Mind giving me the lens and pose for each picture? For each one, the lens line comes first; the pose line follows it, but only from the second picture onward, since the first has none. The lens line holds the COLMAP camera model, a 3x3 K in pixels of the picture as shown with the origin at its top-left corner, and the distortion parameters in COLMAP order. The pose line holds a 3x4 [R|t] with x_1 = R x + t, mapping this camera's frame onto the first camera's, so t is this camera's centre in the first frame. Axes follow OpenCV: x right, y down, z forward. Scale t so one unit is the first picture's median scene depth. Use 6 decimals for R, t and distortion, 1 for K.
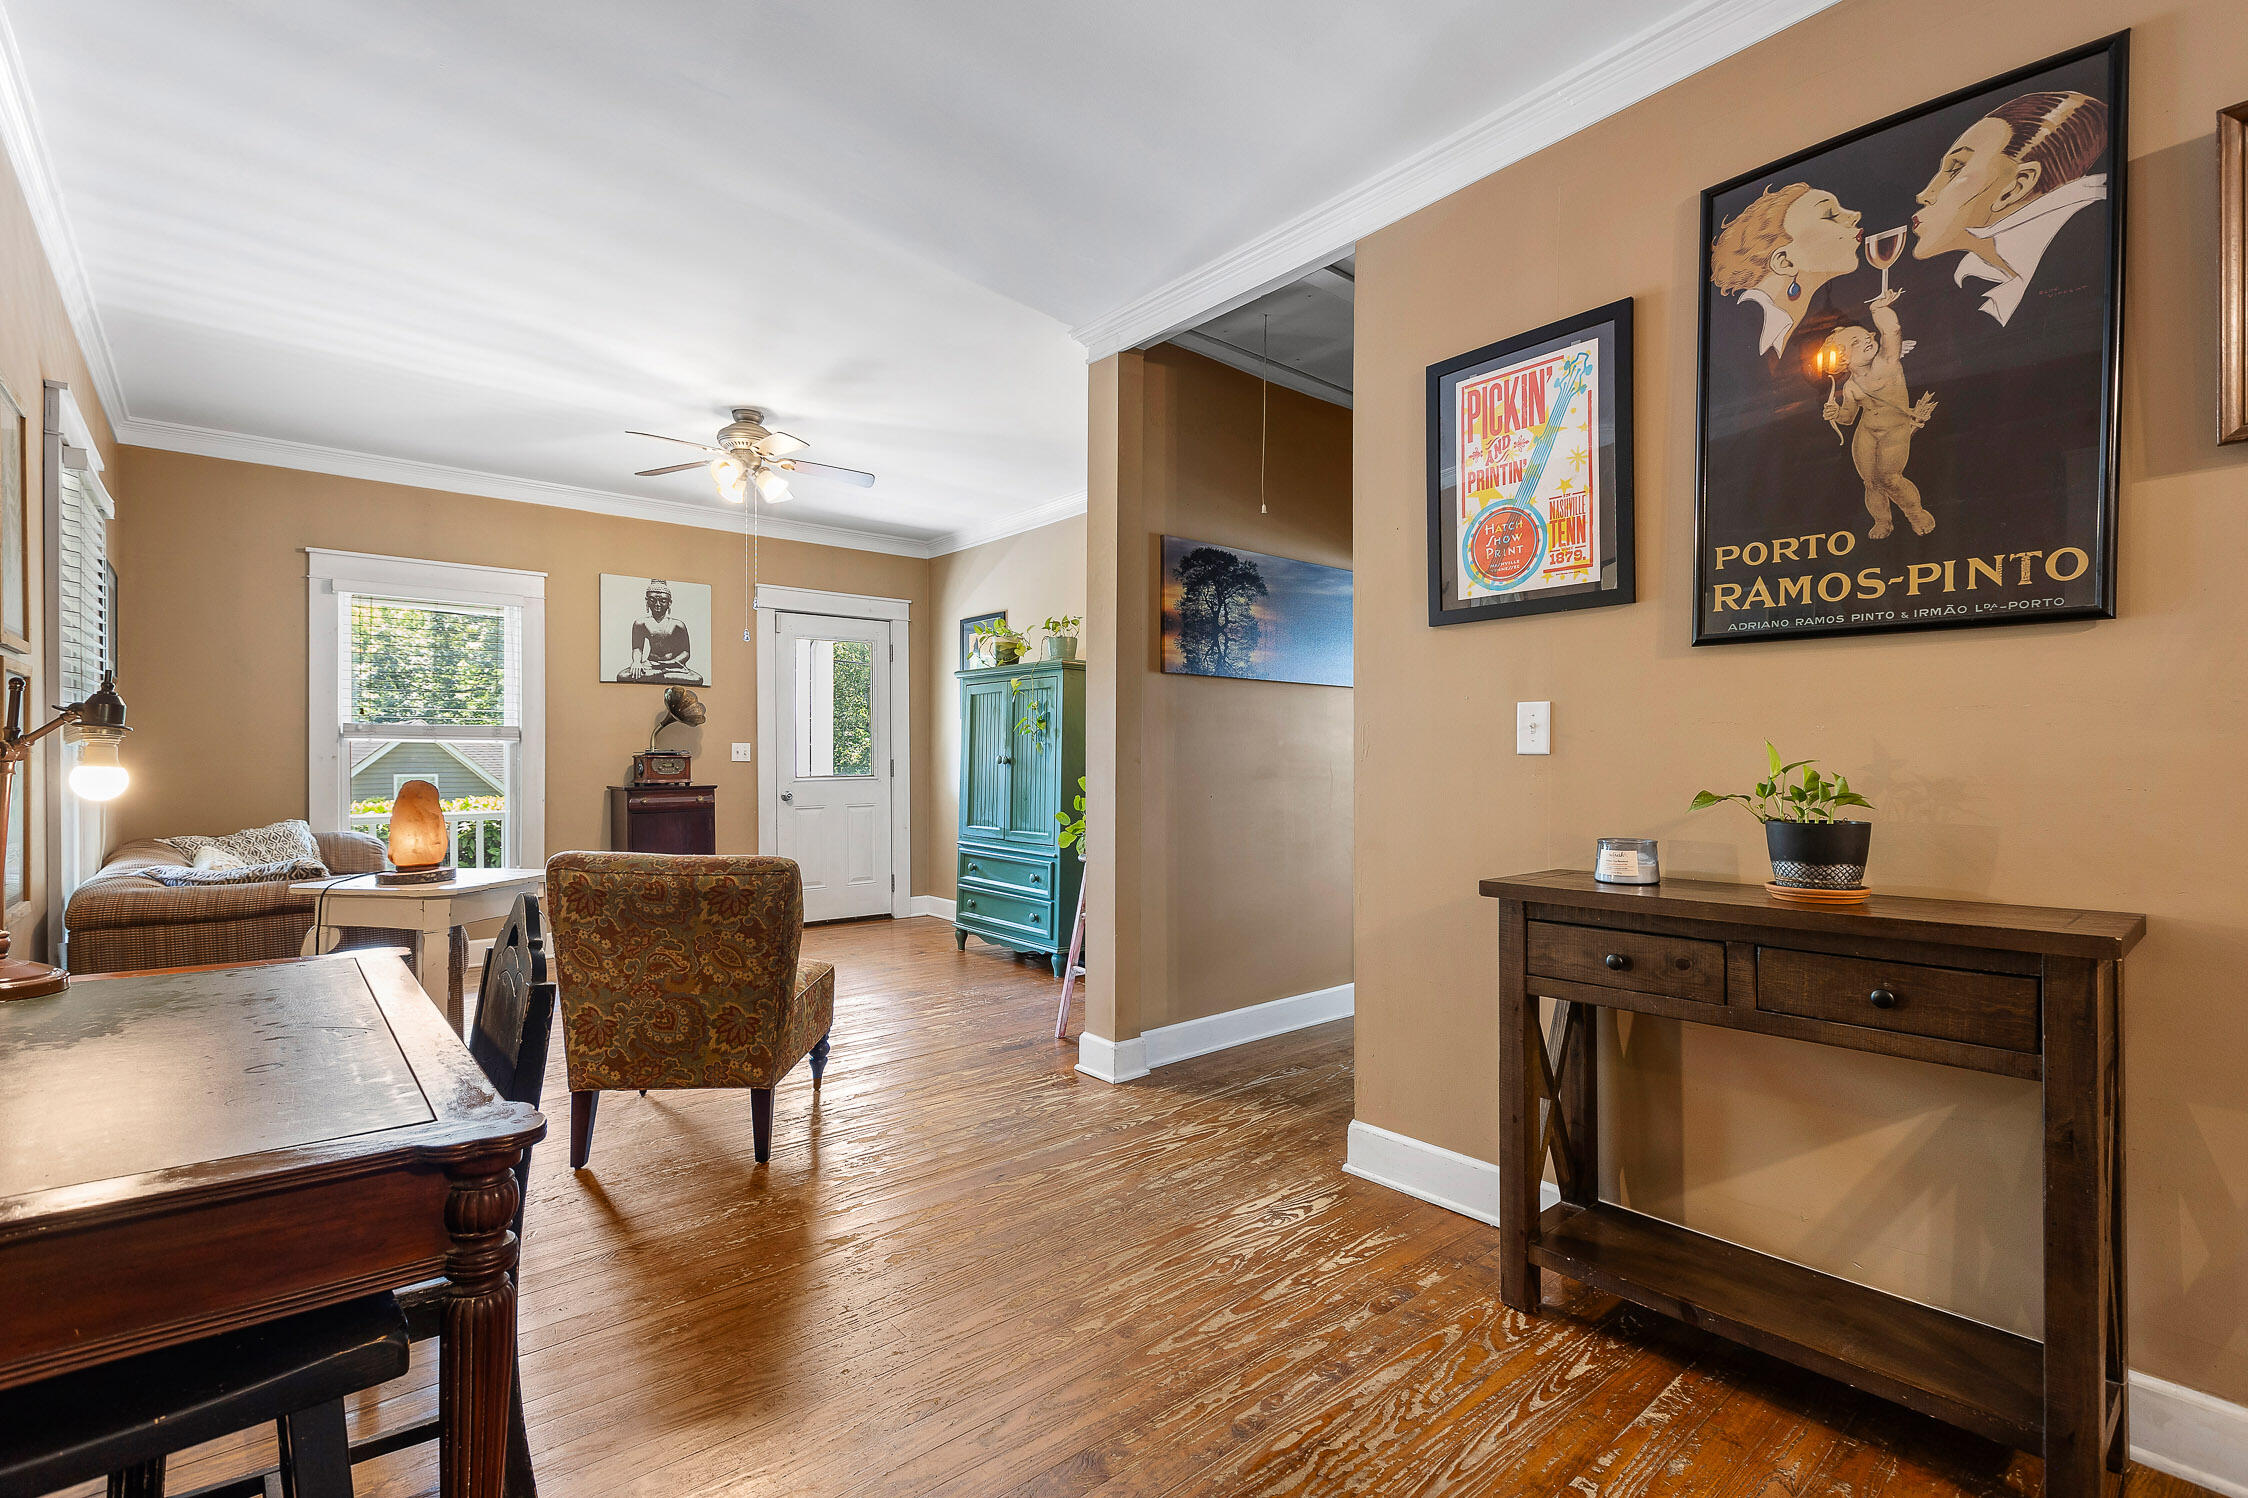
lens RADIAL K [[1014.9, 0, 1127.5], [0, 1014.9, 735.4], [0, 0, 1]] dist [0.000374, 0.000116]
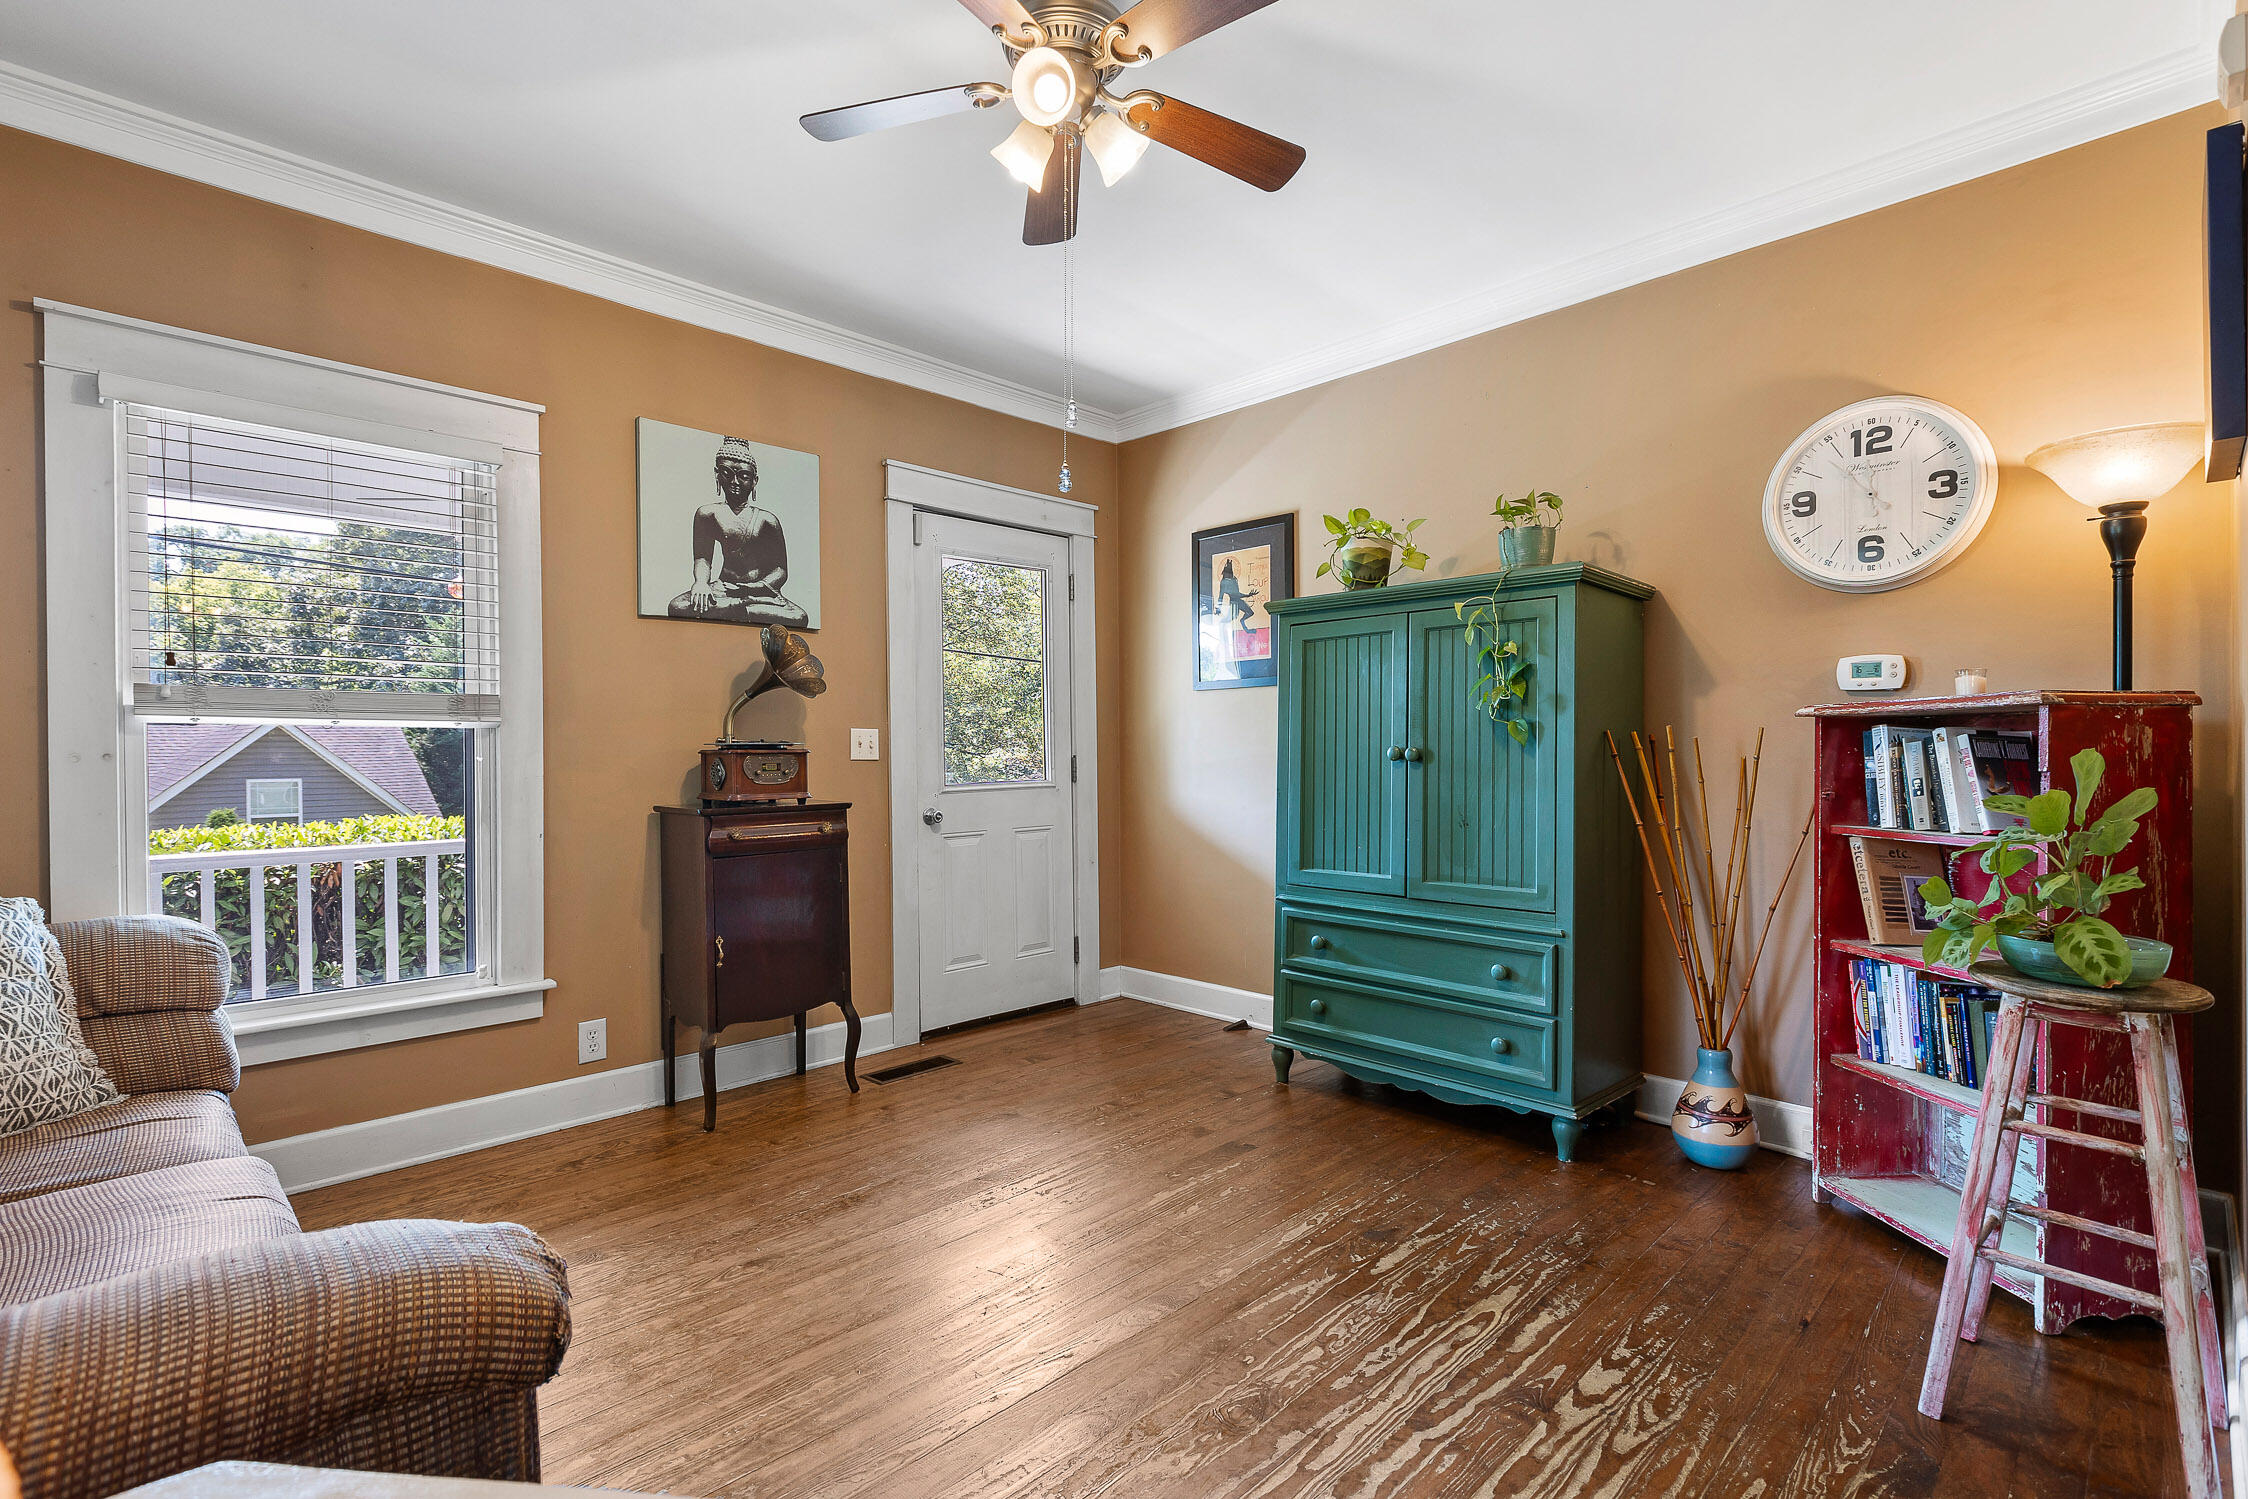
lens RADIAL K [[1044.6, 0, 1121.9], [0, 1044.6, 740.5], [0, 0, 1]] dist [-0.001387, 0.000005]
pose [[0.997402, -0.005005, 0.071865, -0.294221], [0.004362, 0.999949, 0.009095, 0.010141], [-0.071906, -0.008758, 0.997373, 0.409909]]
